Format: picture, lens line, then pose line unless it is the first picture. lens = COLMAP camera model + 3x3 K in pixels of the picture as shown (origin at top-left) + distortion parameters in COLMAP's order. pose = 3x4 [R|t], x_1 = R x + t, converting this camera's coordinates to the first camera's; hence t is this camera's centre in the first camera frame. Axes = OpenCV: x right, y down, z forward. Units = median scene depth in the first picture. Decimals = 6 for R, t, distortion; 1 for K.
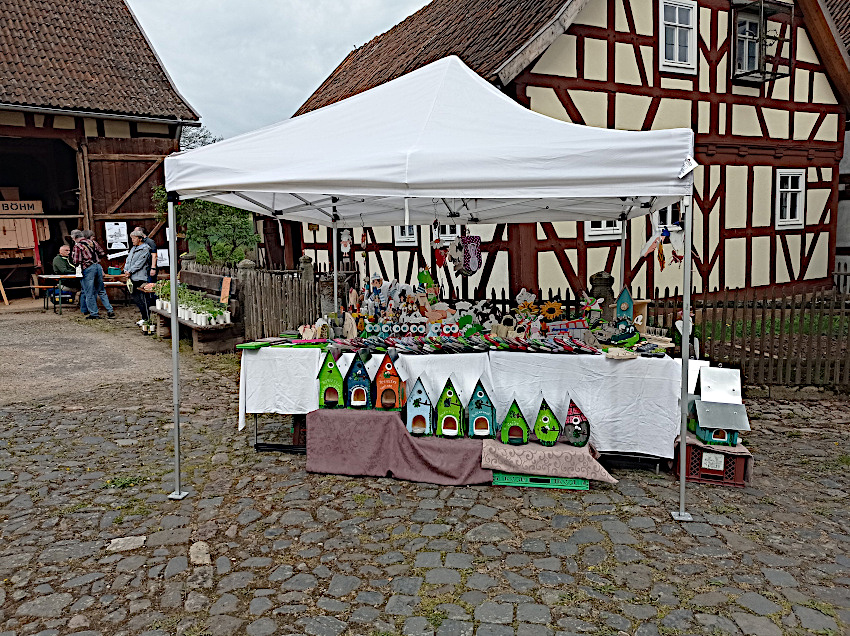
lens RADIAL K [[635.6, 0, 422.3], [0, 635.6, 313.1], [0, 0, 1]] dist [0.014448, 0.001560]
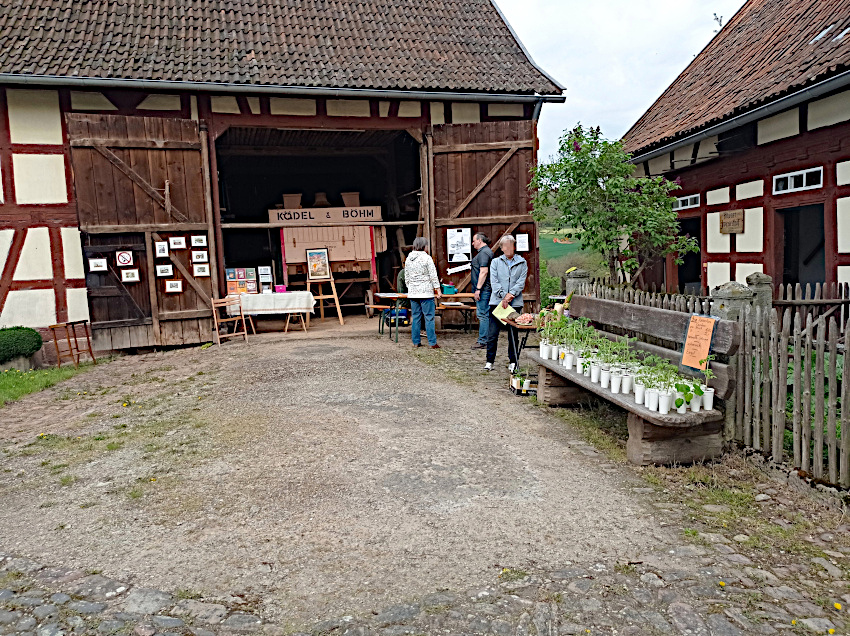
lens RADIAL K [[635.6, 0, 427.5], [0, 635.6, 318.9], [0, 0, 1]] dist [0.014448, 0.001560]
pose [[0.901648, 0.041792, -0.430446, -0.164577], [-0.046584, 0.998914, -0.000595, -0.025467], [0.429954, 0.020588, 0.902616, 0.257384]]
